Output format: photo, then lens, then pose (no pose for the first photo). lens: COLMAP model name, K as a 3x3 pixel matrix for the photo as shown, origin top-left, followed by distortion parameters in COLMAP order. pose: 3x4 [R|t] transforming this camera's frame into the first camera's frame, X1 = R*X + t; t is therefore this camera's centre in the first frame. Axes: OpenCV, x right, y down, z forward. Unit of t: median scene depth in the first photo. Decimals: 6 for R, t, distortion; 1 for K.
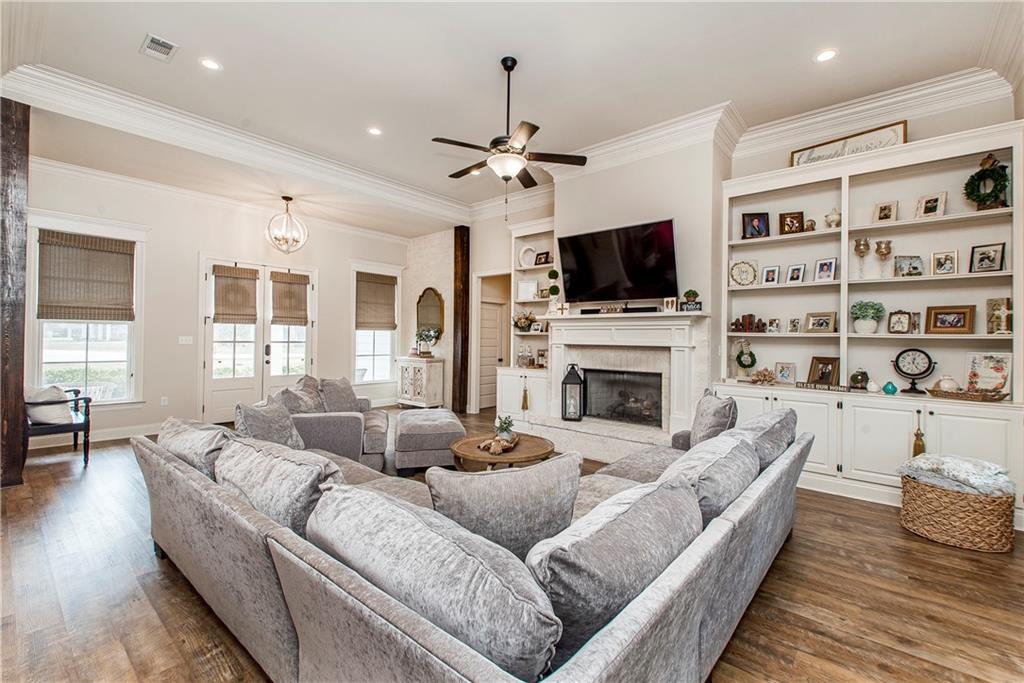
lens RADIAL K [[430.8, 0, 490.2], [0, 430.8, 332.4], [0, 0, 1]] dist [0.008187, 0.000071]
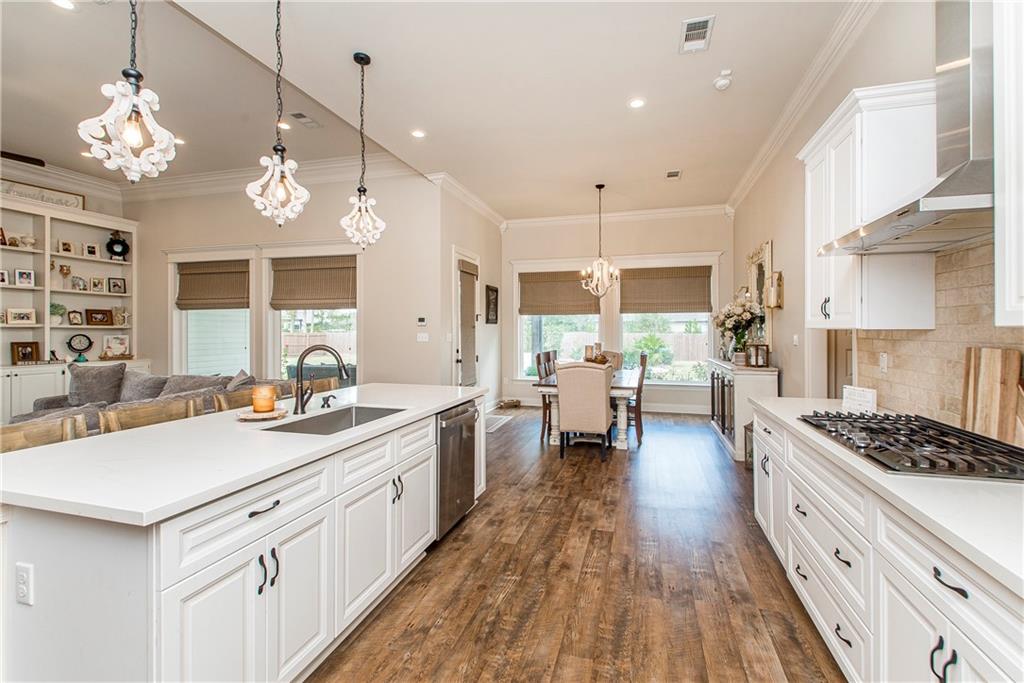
lens RADIAL K [[474.7, 0, 558.2], [0, 474.7, 327.7], [0, 0, 1]] dist [0.001891, 0.000188]
pose [[-0.470487, -0.010792, 0.882341, -0.940368], [-0.016857, 0.999853, 0.003241, -0.014782], [-0.882246, -0.013349, -0.470599, 0.161685]]
